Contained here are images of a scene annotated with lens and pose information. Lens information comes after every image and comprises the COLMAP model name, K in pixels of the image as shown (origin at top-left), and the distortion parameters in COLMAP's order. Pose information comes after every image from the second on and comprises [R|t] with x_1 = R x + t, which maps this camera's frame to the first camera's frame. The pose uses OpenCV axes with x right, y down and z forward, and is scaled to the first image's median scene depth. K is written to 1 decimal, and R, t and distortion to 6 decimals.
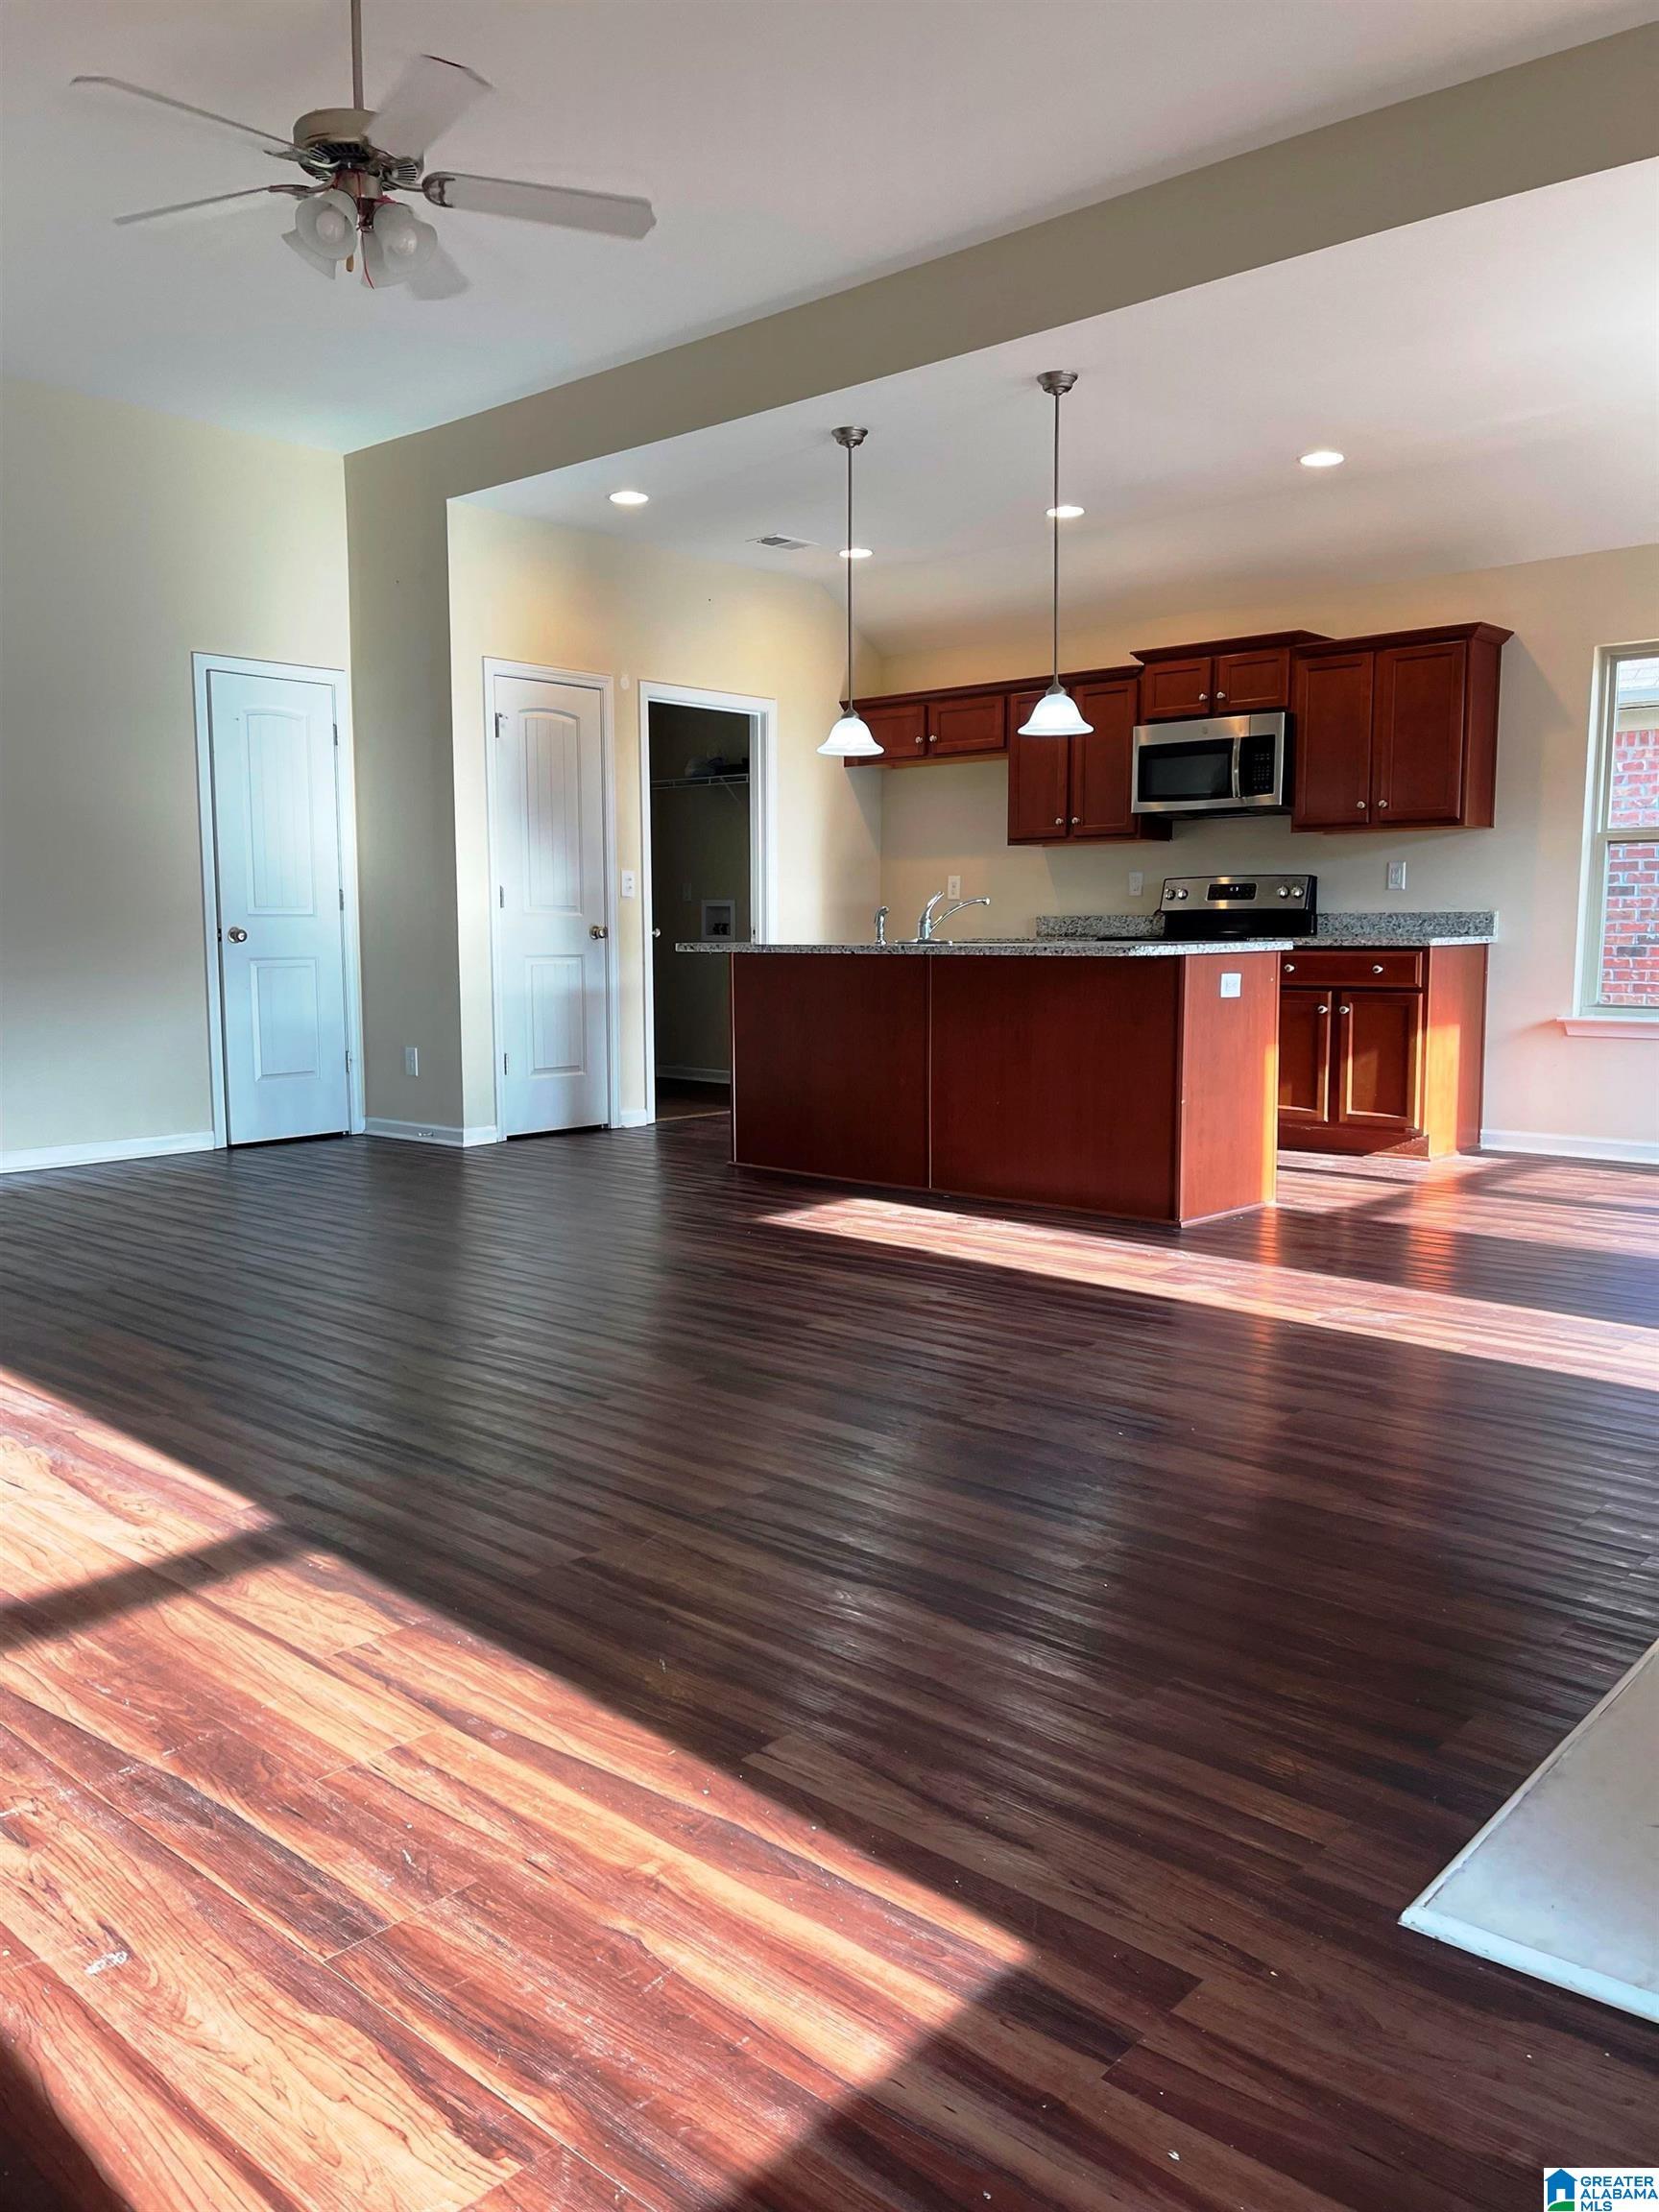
lens RADIAL K [[1687.4, 0, 829.4], [0, 1687.4, 1109.7], [0, 0, 1]] dist [0.032854, -0.026210]
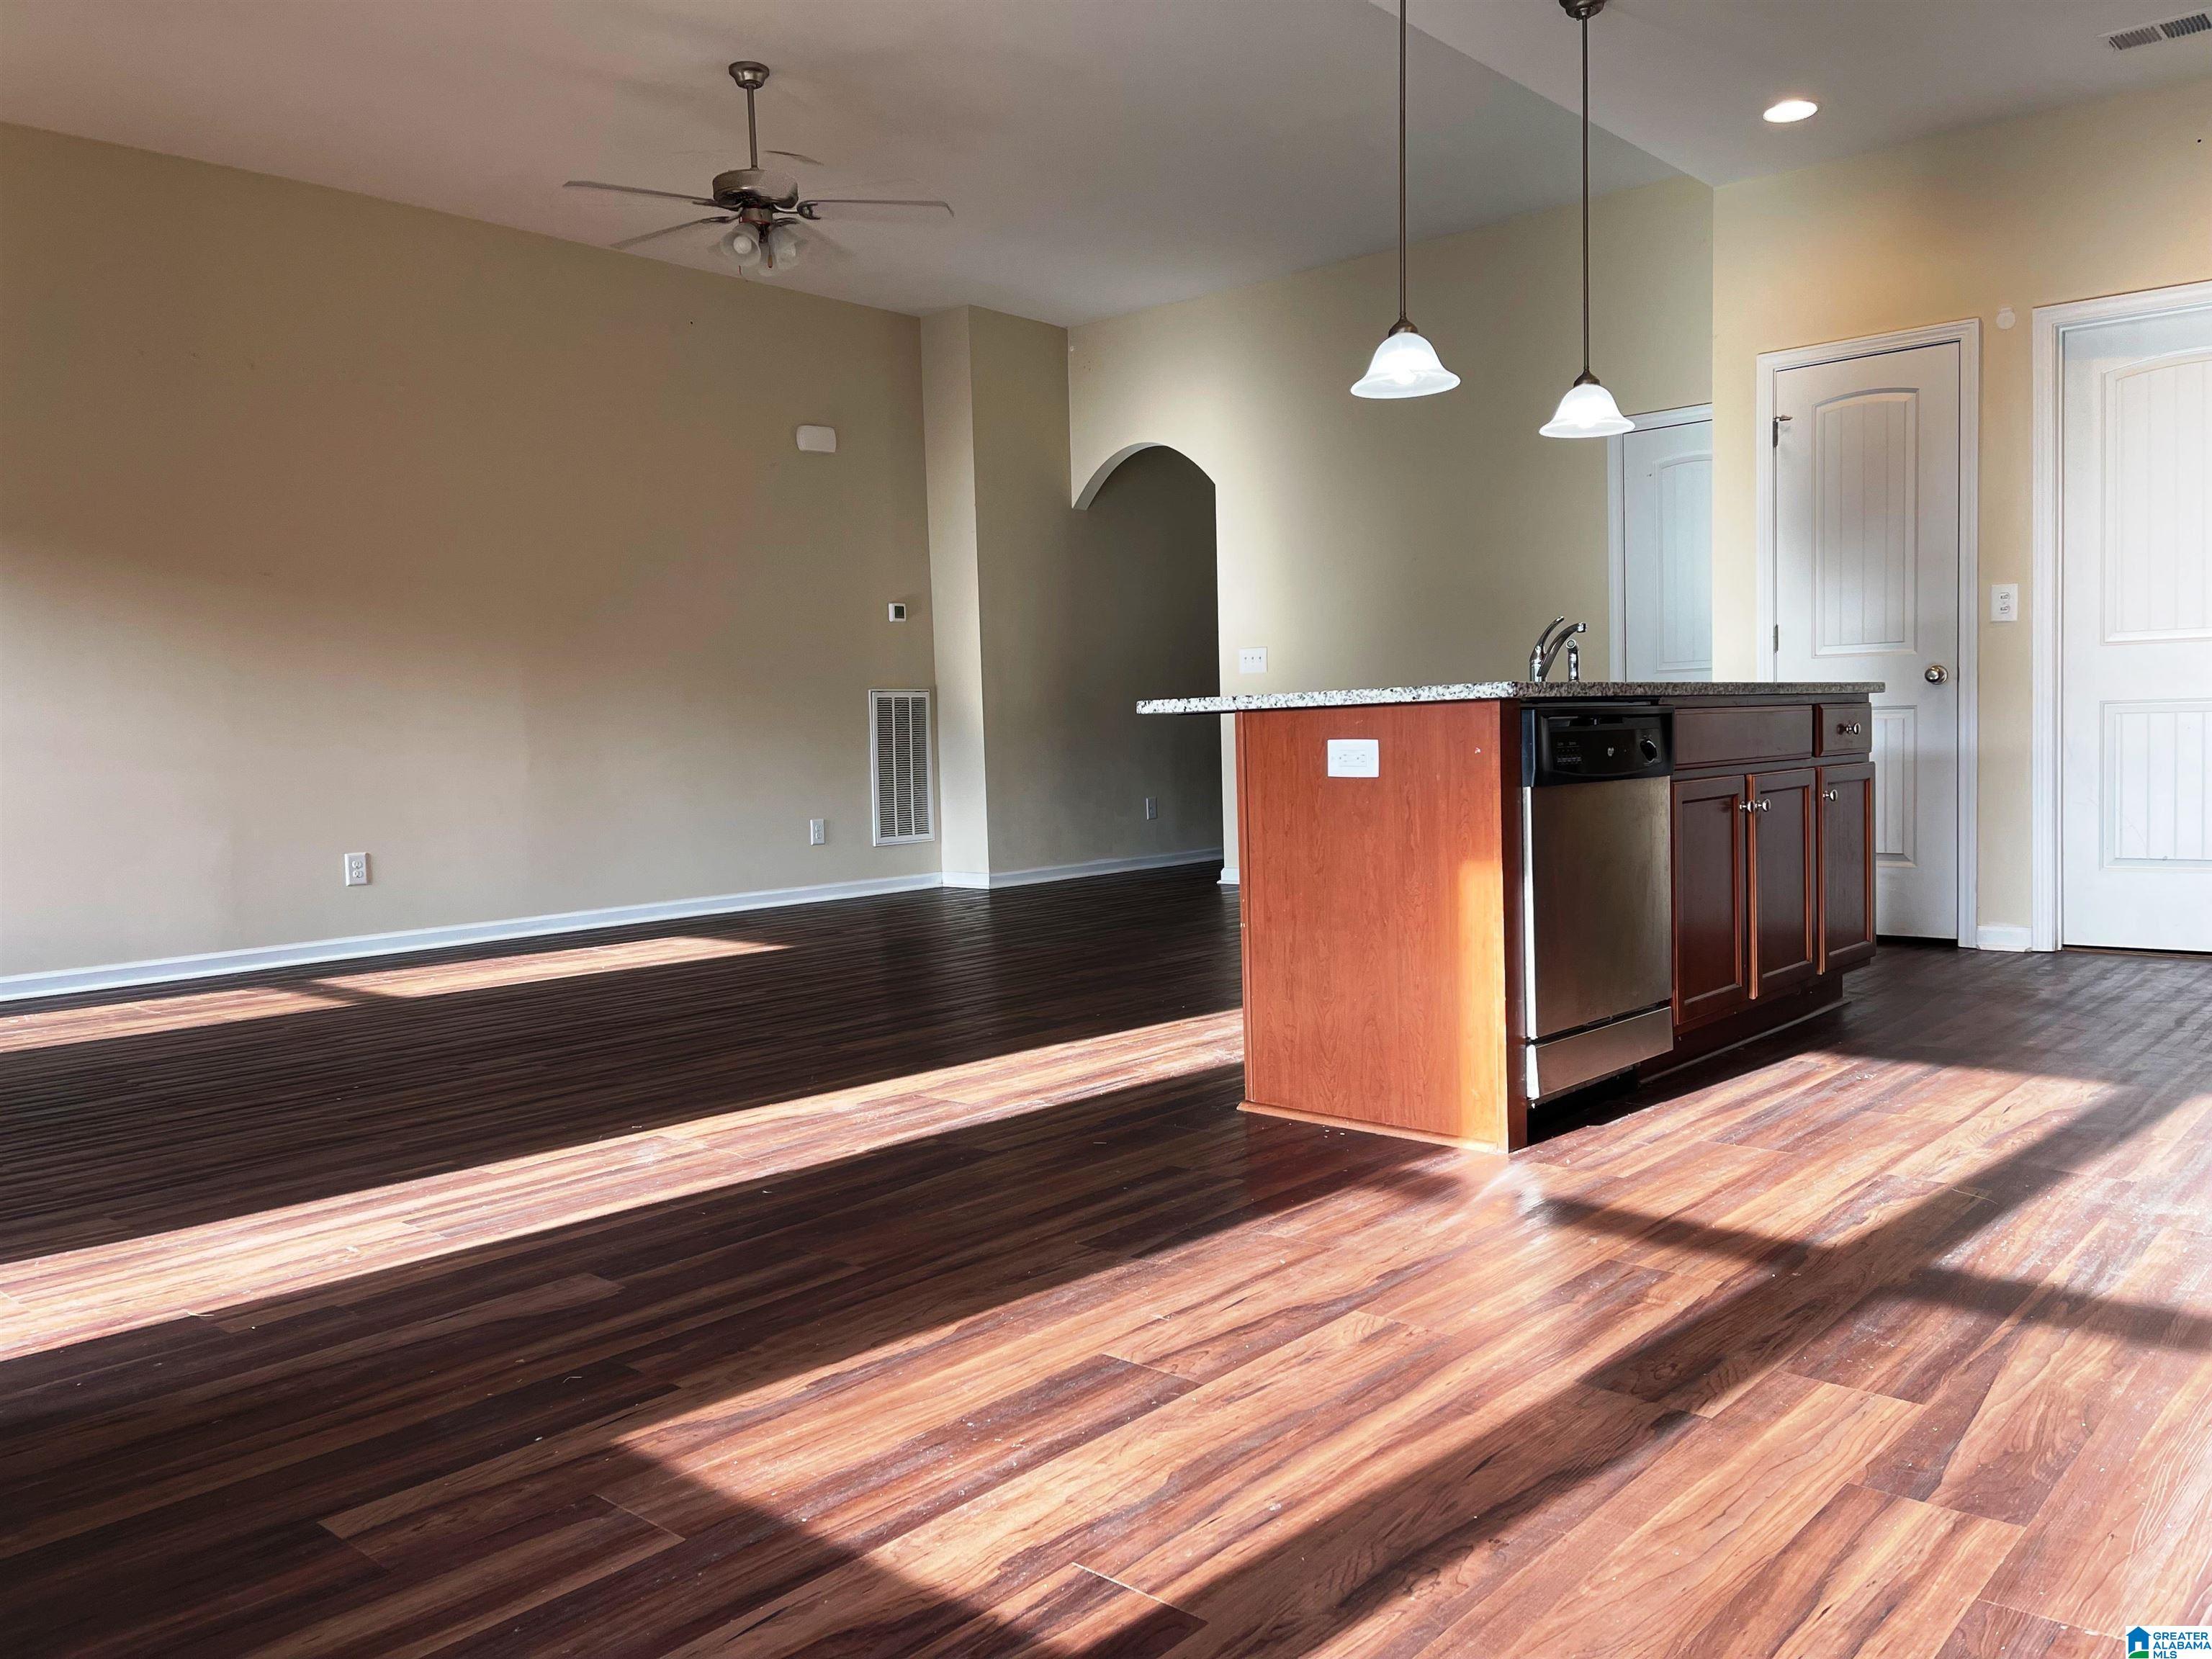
lens RADIAL K [[1687.4, 0, 1105.7], [0, 1687.4, 827.7], [0, 0, 1]] dist [0.032854, -0.026210]
pose [[-0.009614, 0.056588, -0.998351, 0.611197], [-0.075048, 0.995541, 0.057151, -0.055272], [0.997134, 0.075474, -0.005325, 0.658041]]
